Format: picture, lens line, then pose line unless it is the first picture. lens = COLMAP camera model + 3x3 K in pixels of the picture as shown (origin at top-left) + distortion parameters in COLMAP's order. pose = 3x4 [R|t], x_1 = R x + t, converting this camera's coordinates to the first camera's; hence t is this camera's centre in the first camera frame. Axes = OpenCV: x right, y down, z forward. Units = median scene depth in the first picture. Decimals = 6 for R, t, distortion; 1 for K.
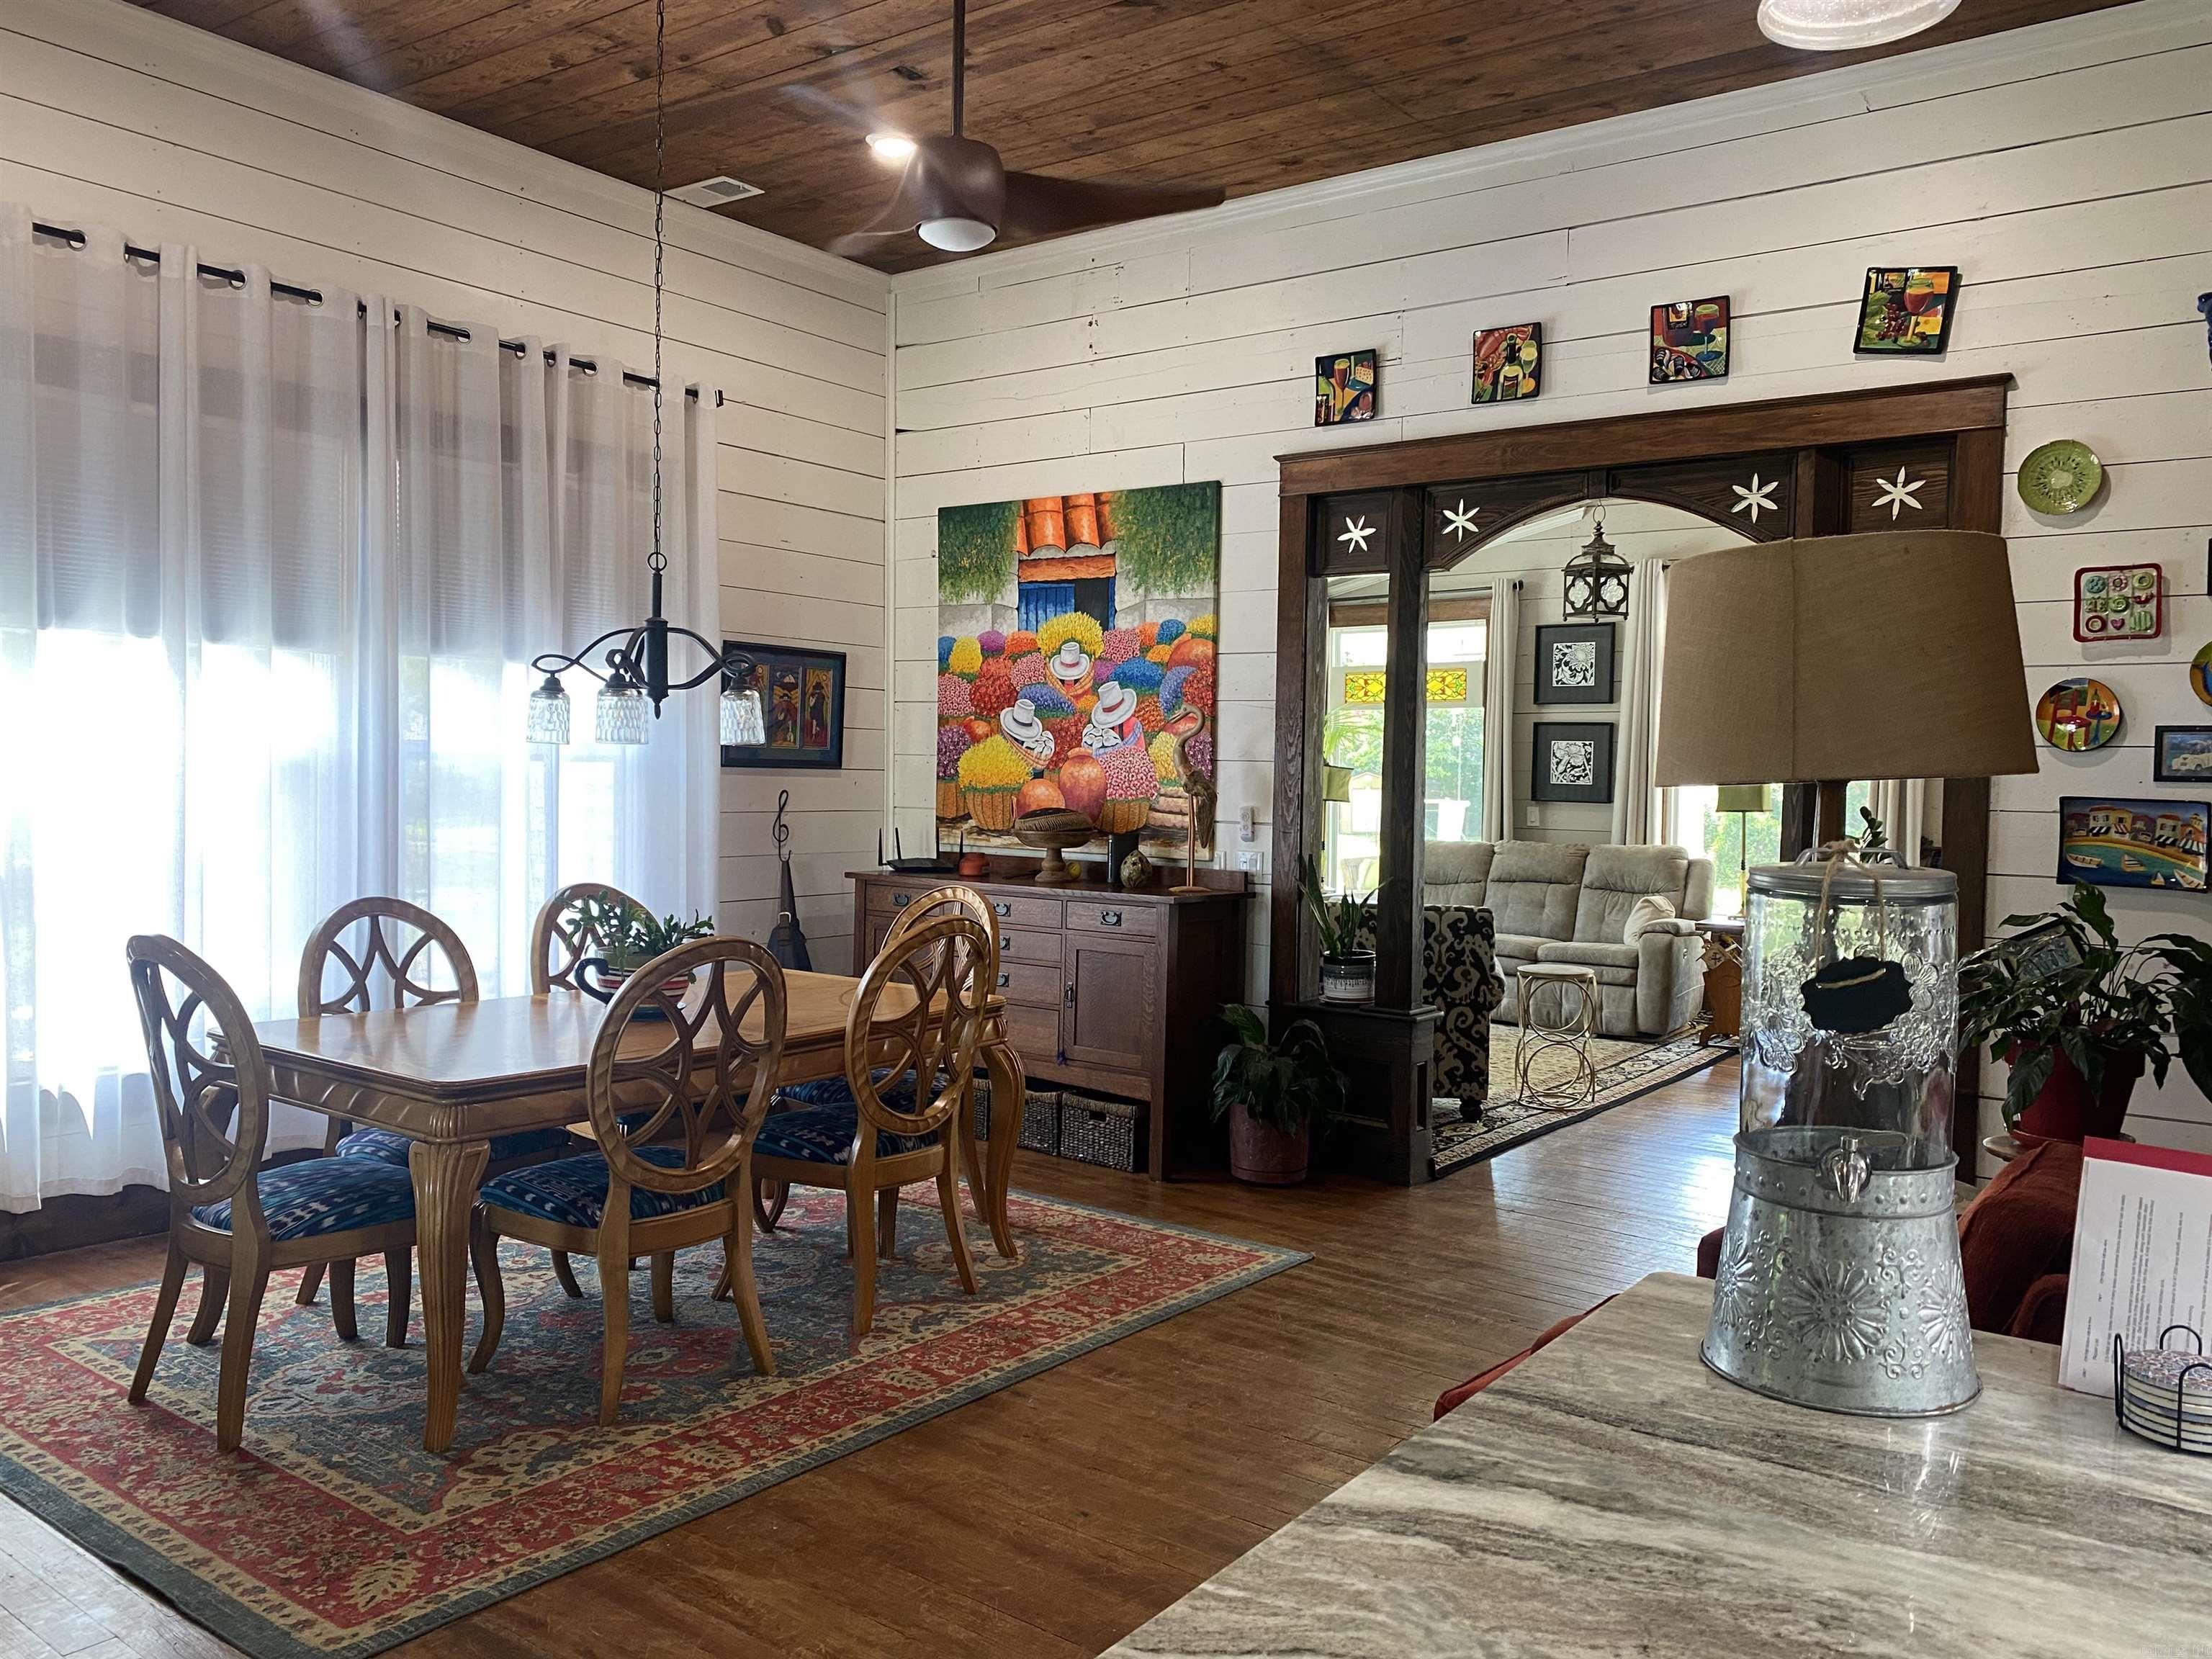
lens RADIAL K [[1682.3, 0, 1137.1], [0, 1682.3, 816.3], [0, 0, 1]] dist [0.018681, -0.007163]
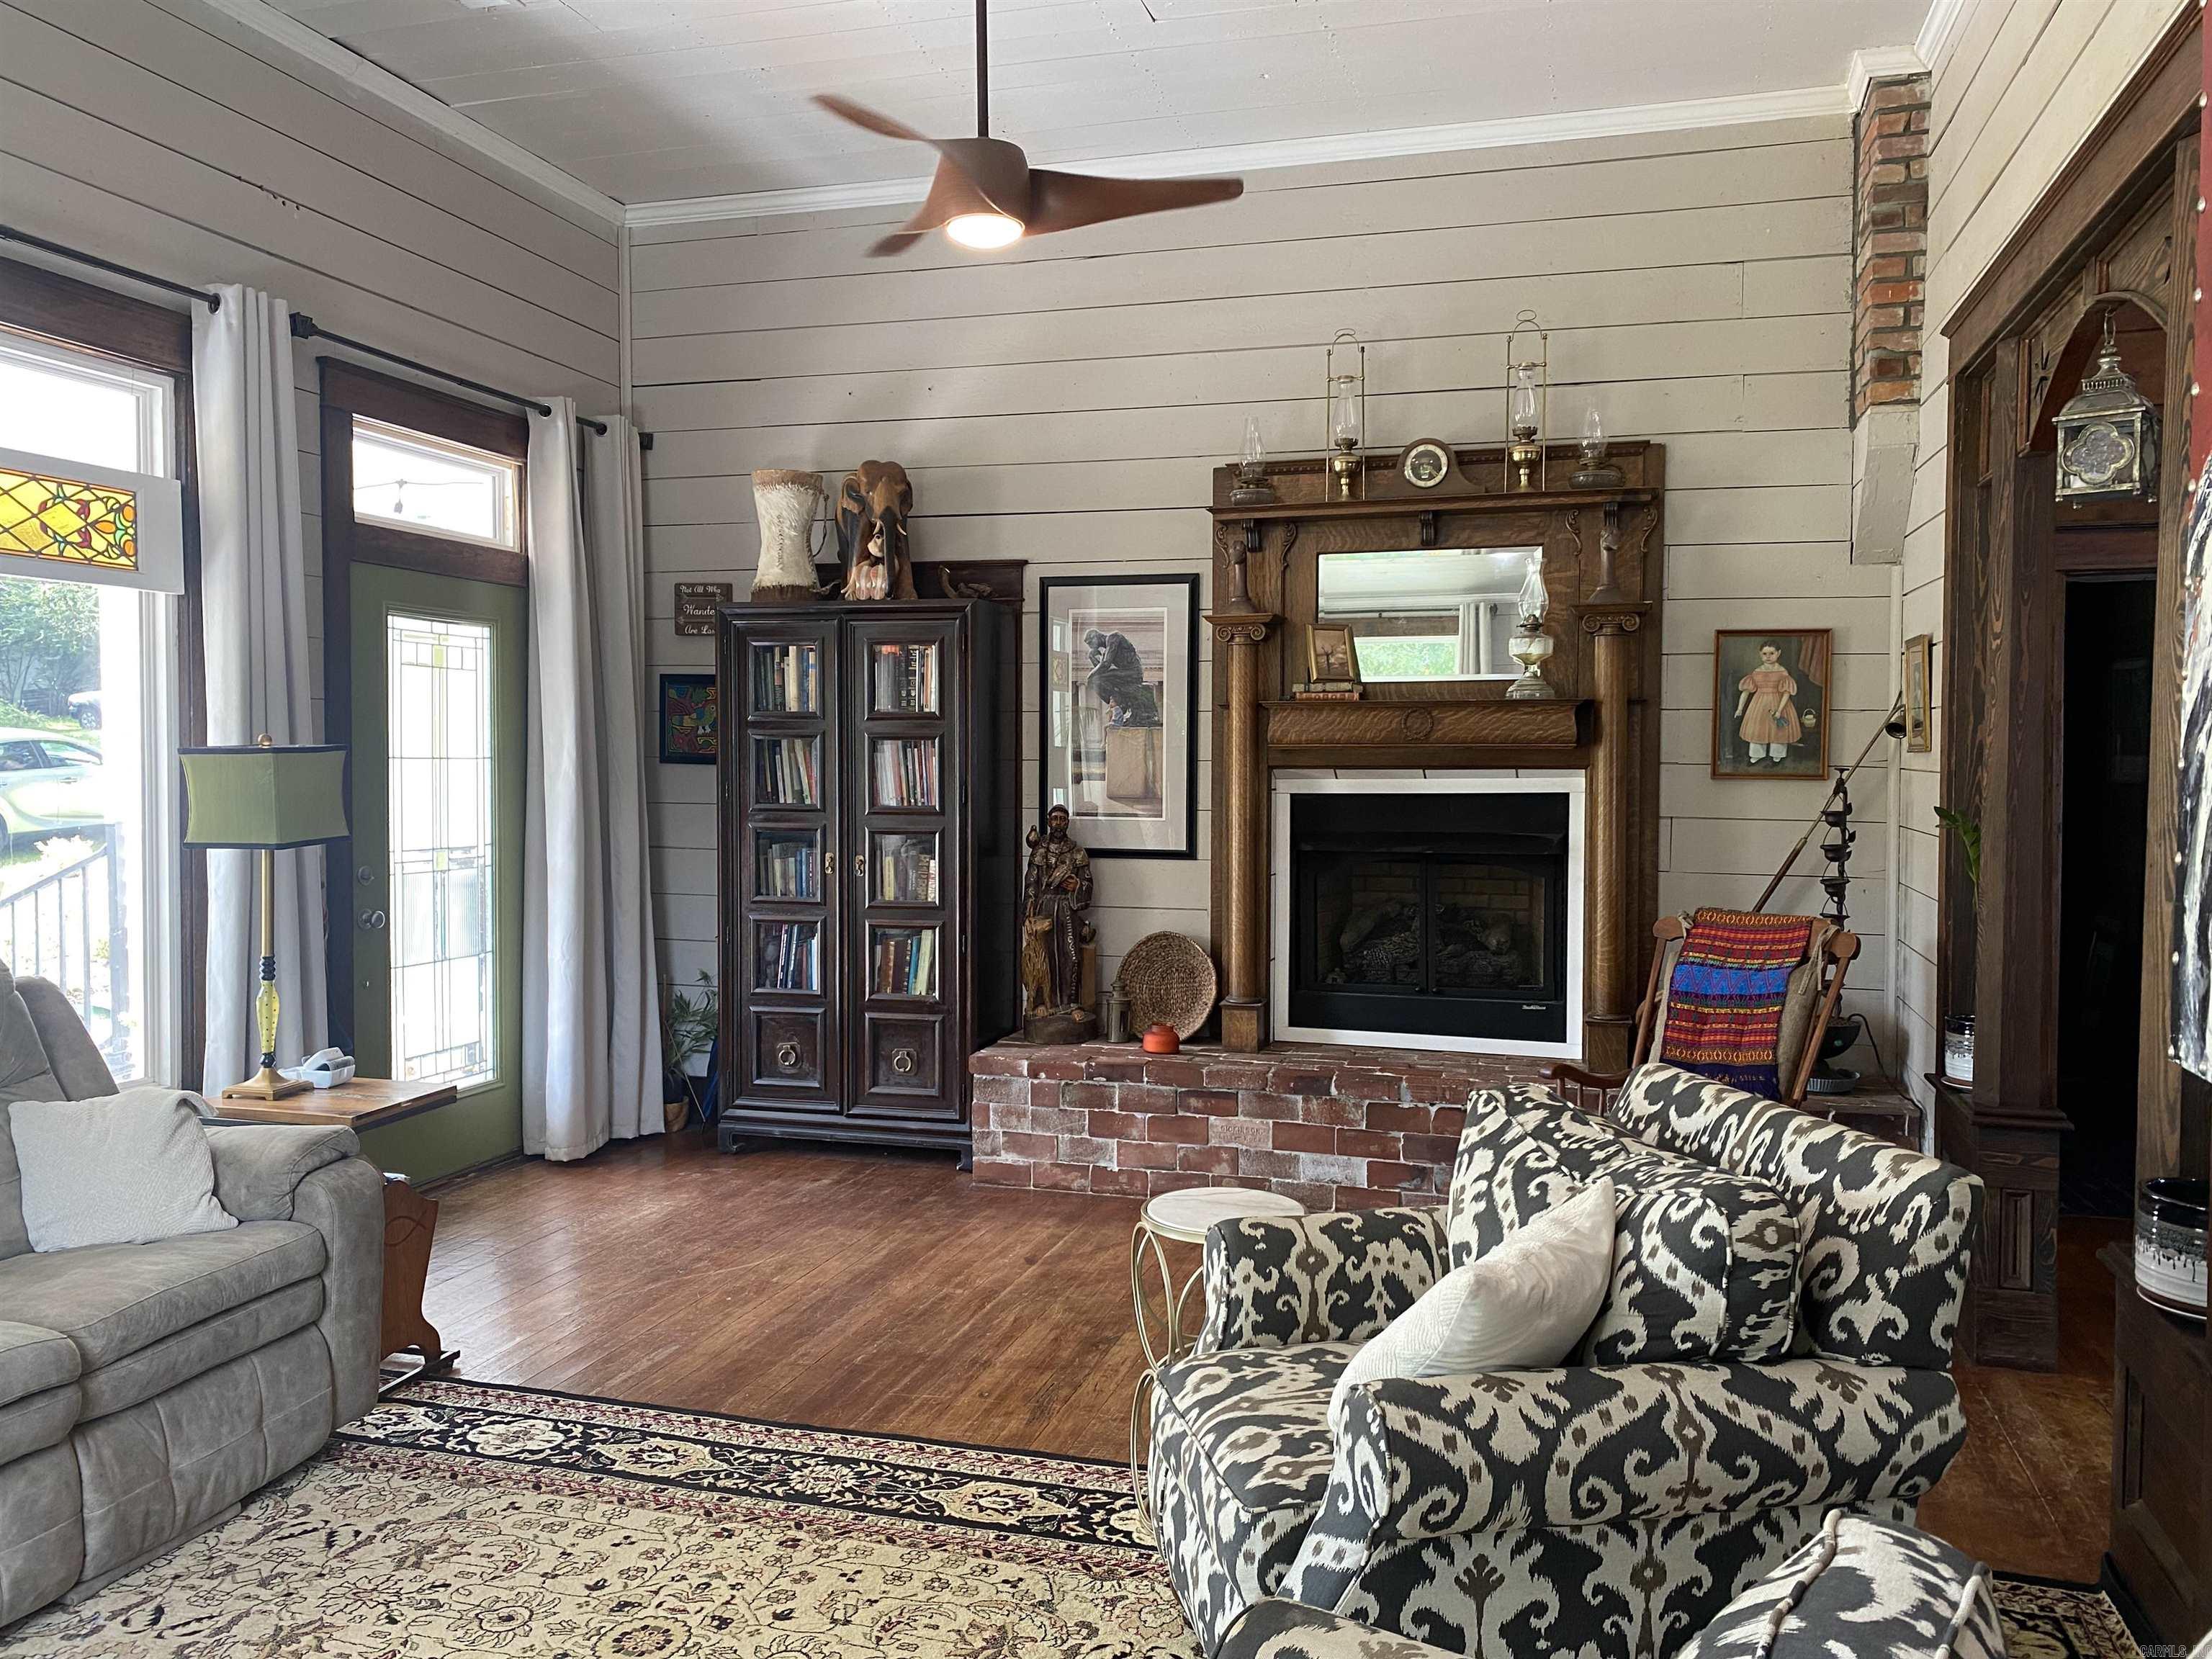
lens RADIAL K [[1687.9, 0, 1114.5], [0, 1687.9, 831.1], [0, 0, 1]] dist [0.018618, -0.005562]
pose [[-0.344126, -0.059646, 0.937027, -0.181318], [0.025112, 0.997039, 0.072688, -0.049658], [-0.938587, 0.048545, -0.341609, 1.527632]]
